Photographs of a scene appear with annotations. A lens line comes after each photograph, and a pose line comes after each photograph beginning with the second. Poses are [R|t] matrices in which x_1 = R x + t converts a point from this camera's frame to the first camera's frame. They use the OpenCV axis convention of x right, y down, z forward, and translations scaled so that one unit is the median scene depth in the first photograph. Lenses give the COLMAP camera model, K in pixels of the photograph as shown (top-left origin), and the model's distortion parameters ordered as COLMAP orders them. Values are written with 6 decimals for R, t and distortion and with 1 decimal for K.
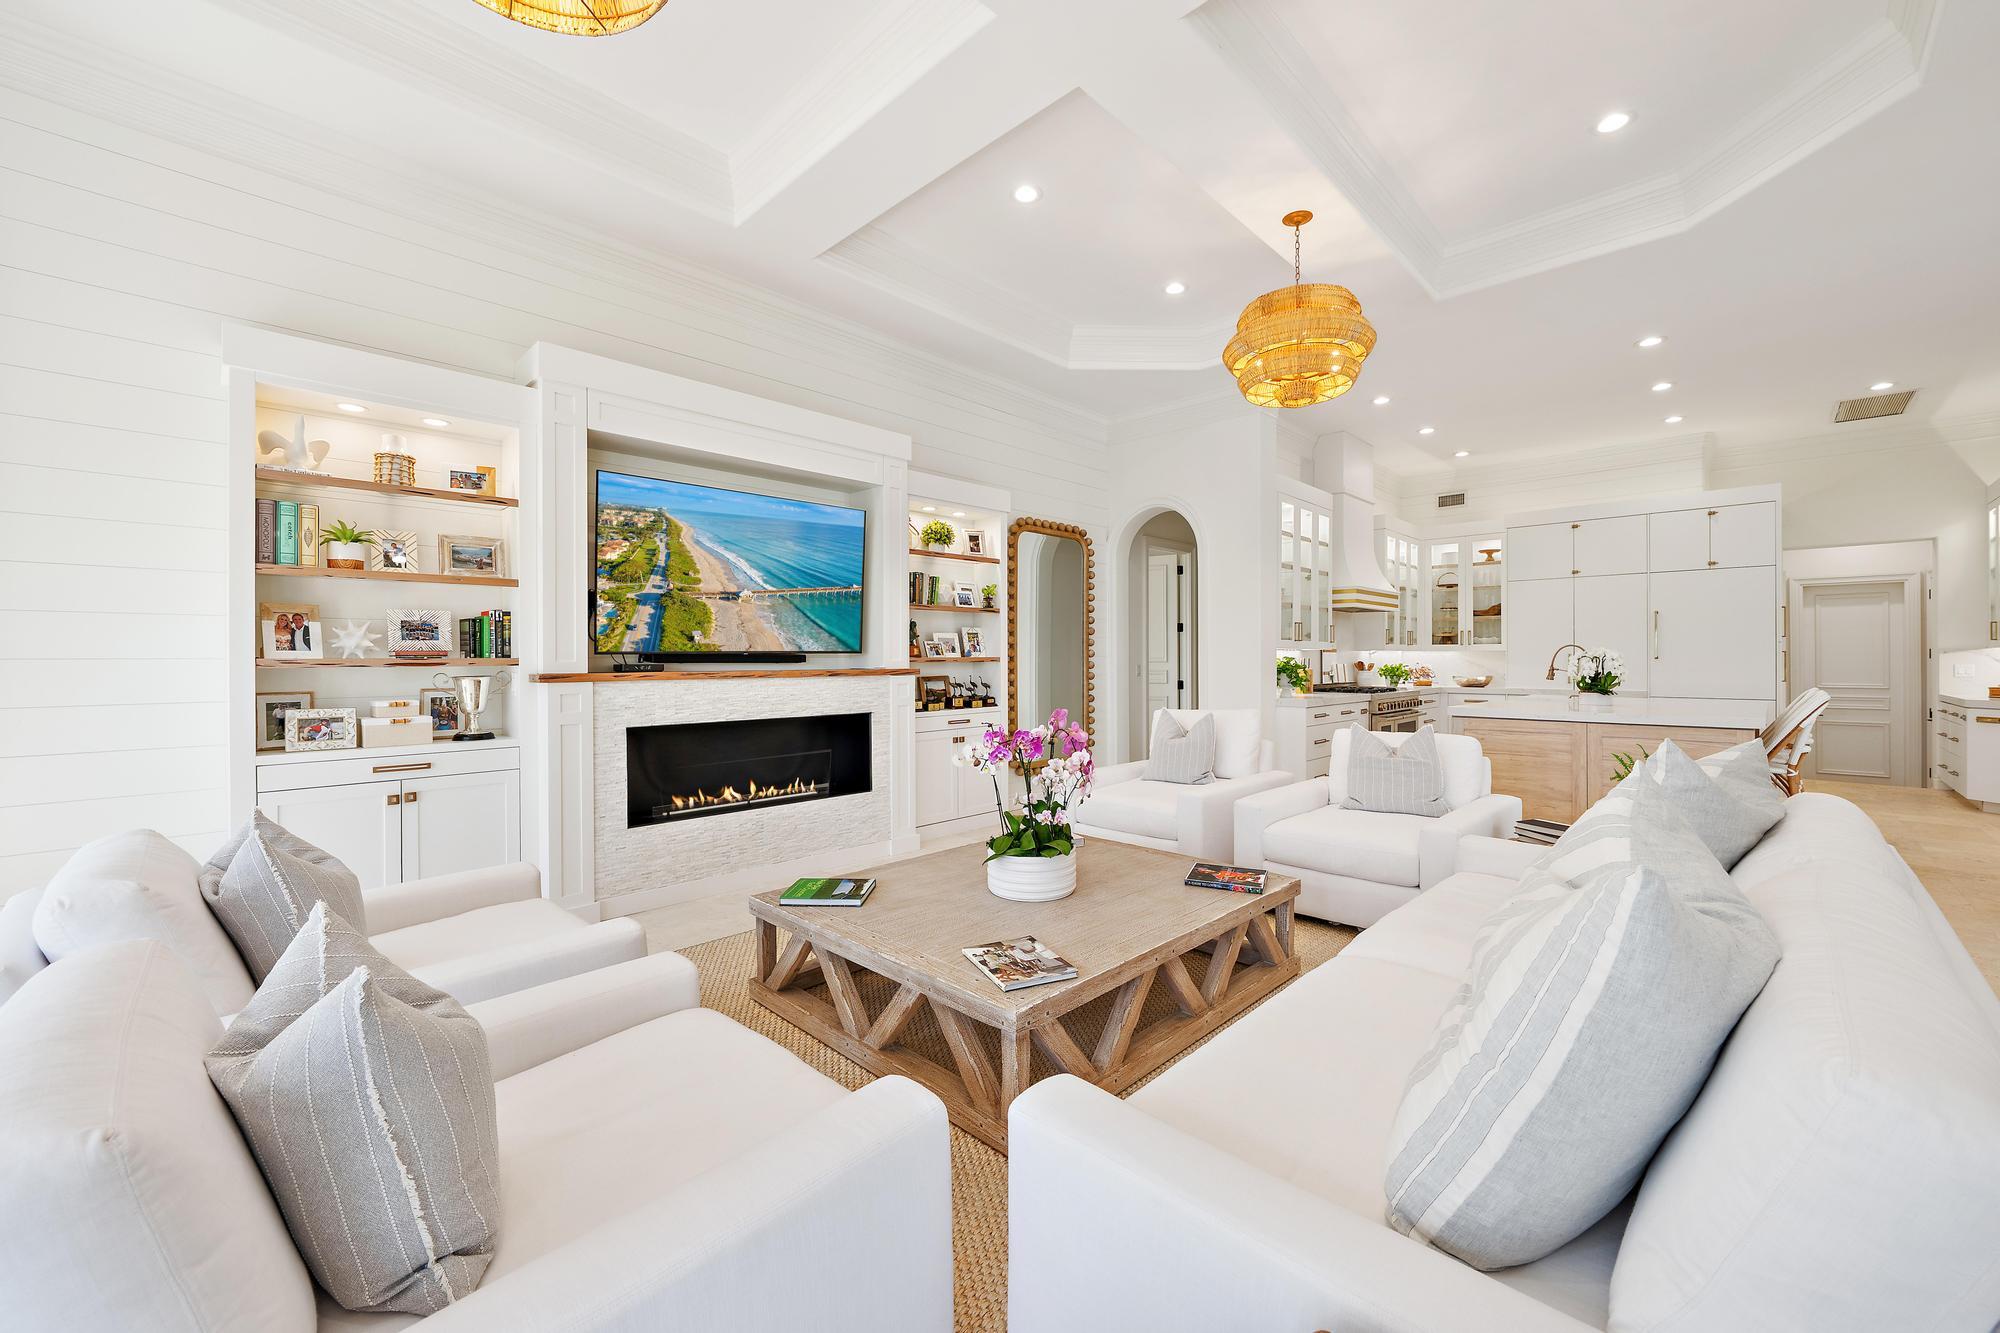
lens RADIAL K [[790.4, 0, 1002.9], [0, 790.4, 656.7], [0, 0, 1]] dist [-0.000442, 0.001020]
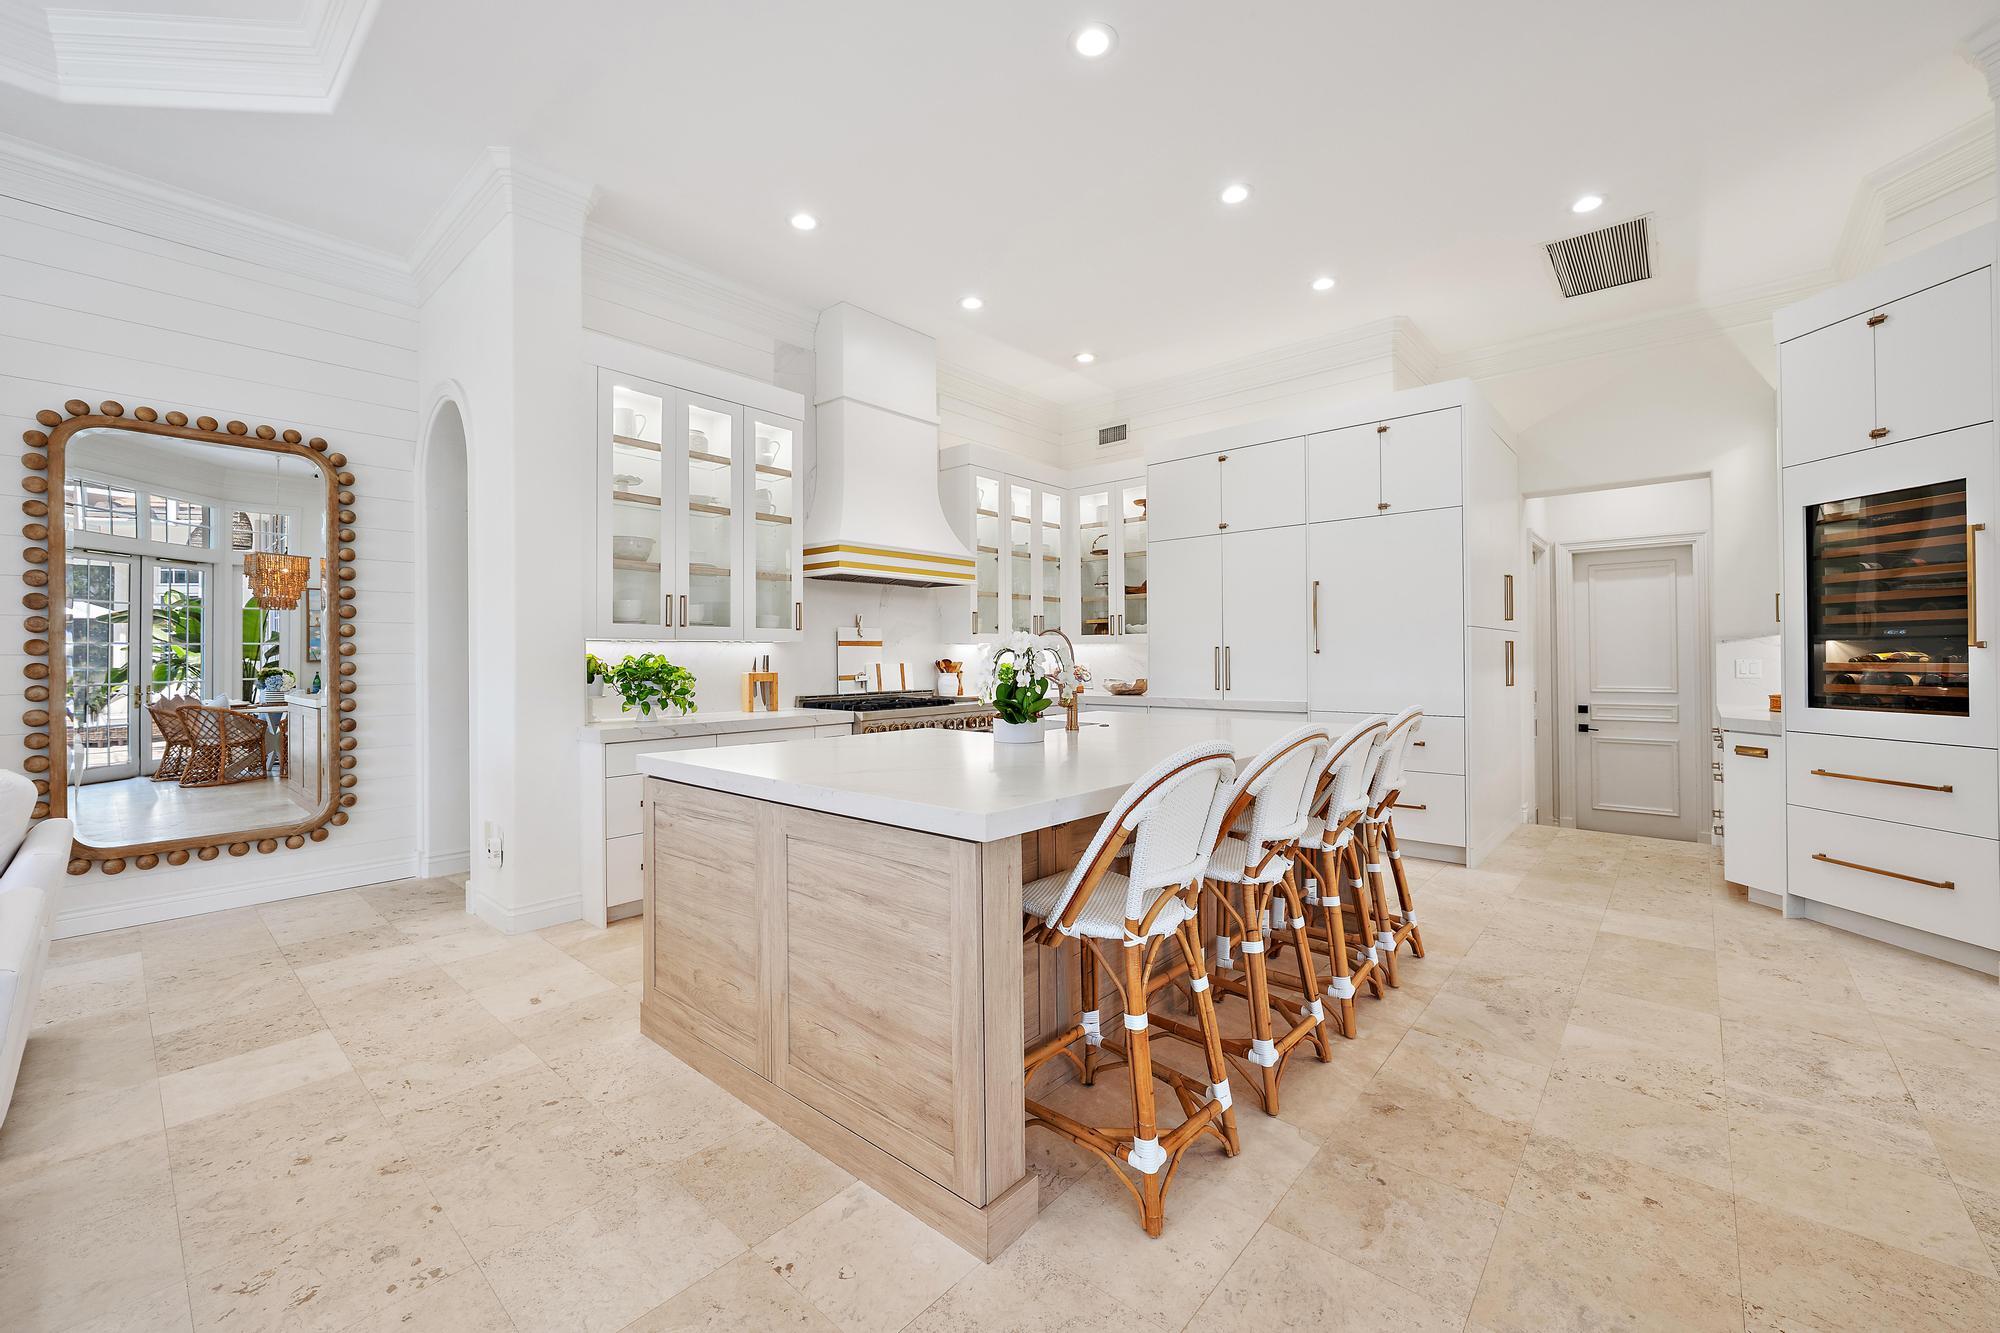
lens RADIAL K [[790.4, 0, 1010.0], [0, 790.4, 647.7], [0, 0, 1]] dist [-0.000442, 0.001020]
pose [[0.998441, -0.004490, 0.055643, 0.716011], [0.004969, 0.999952, -0.008460, 0.003309], [-0.055602, 0.008723, 0.998415, 0.475210]]
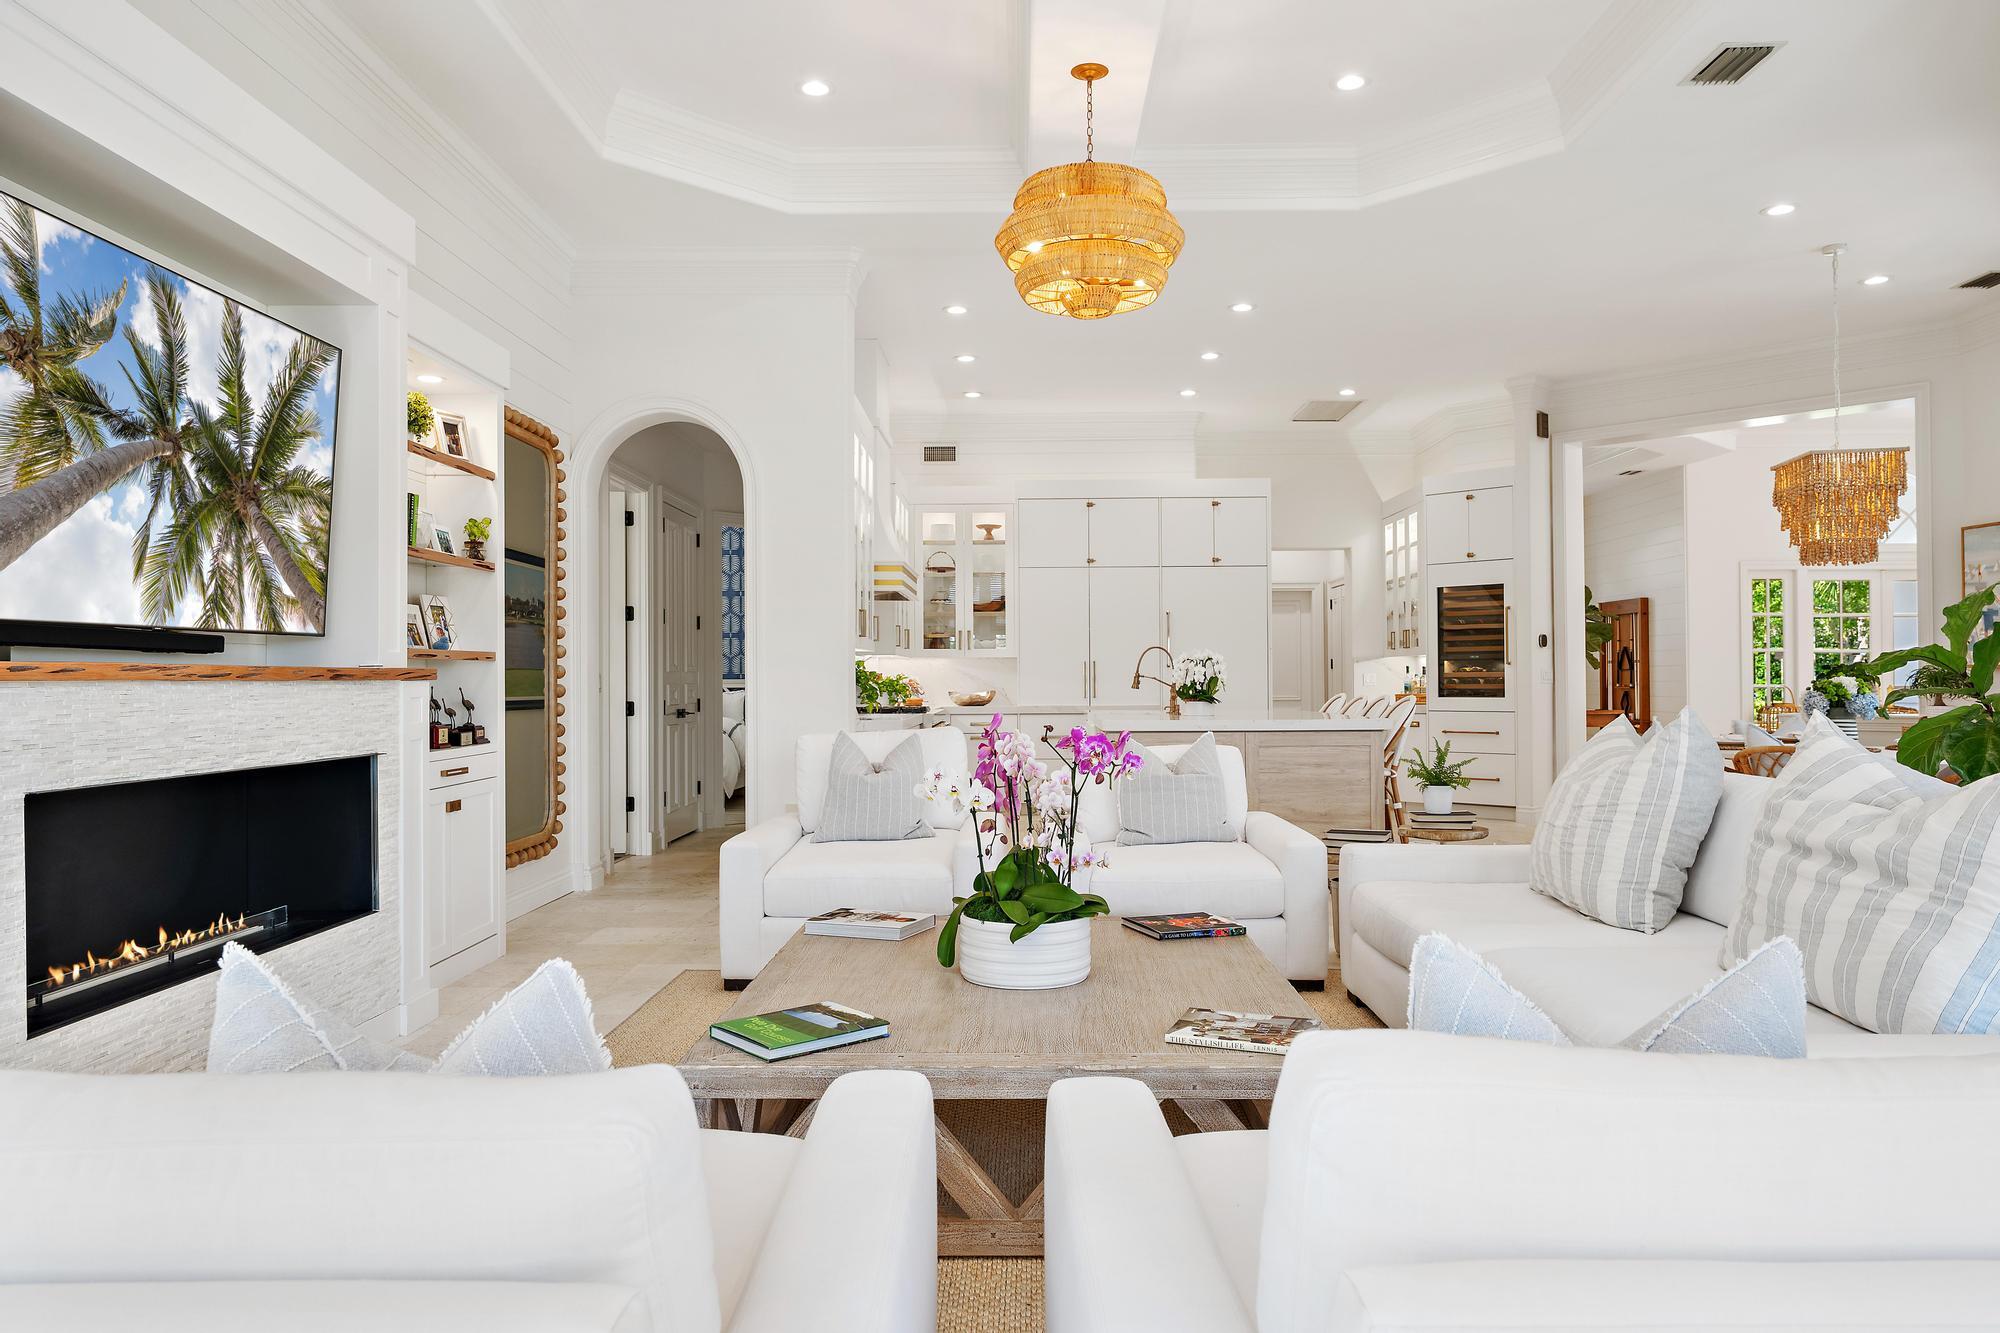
lens RADIAL K [[1333.9, 0, 1016.9], [0, 1333.9, 654.5], [0, 0, 1]] dist [0.005317, -0.005166]
pose [[0.721214, 0.010866, 0.692627, -0.396572], [0.003005, 0.999818, -0.018815, 0.021292], [-0.692706, 0.015651, 0.721050, 0.092571]]
